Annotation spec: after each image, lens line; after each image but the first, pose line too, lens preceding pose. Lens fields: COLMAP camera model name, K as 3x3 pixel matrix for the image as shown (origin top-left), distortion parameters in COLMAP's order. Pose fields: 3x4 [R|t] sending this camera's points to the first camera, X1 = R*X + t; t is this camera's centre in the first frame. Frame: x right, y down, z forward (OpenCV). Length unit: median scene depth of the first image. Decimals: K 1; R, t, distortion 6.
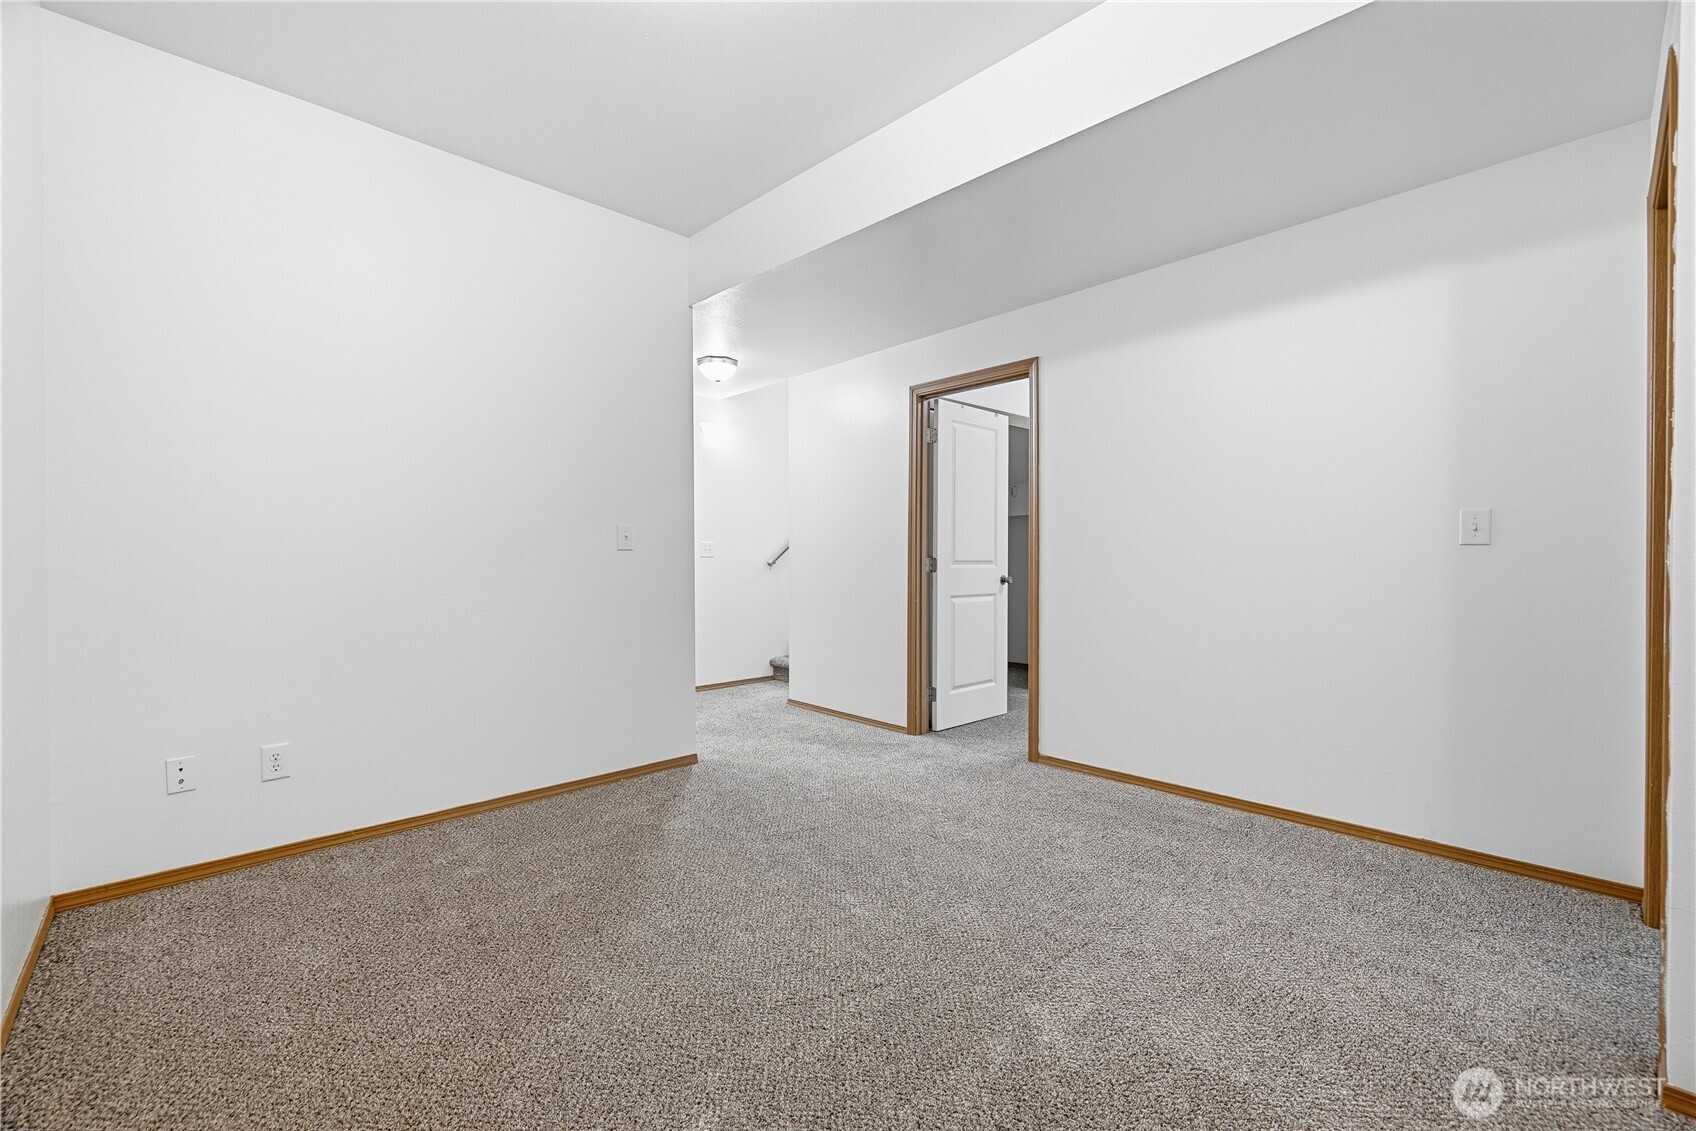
lens RADIAL K [[705.8, 0, 850.2], [0, 705.8, 558.3], [0, 0, 1]] dist [-0.004751, 0.000923]
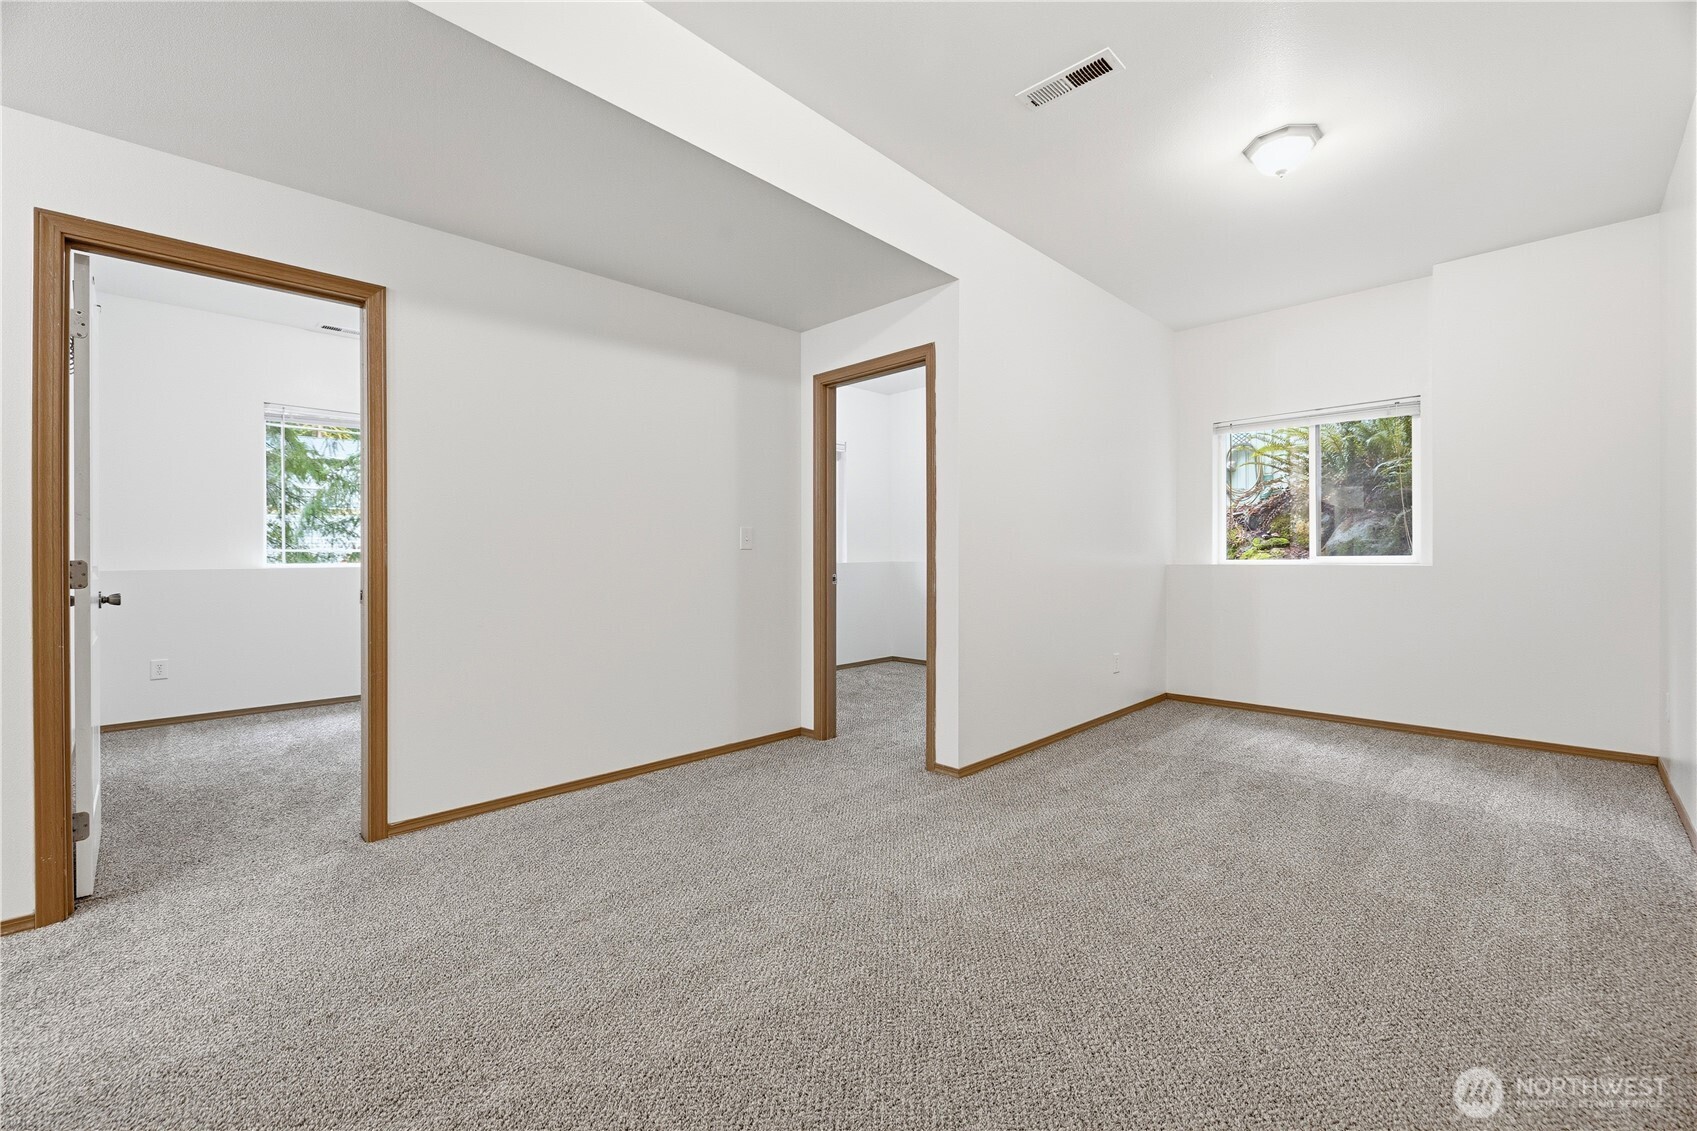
lens RADIAL K [[706.2, 0, 850.7], [0, 706.2, 558.2], [0, 0, 1]] dist [-0.004751, 0.000923]
pose [[-0.016766, 0.001364, 0.999859, -0.554033], [0.012597, 0.999920, -0.001152, 0.007202], [-0.999780, 0.012576, -0.016782, 0.611568]]
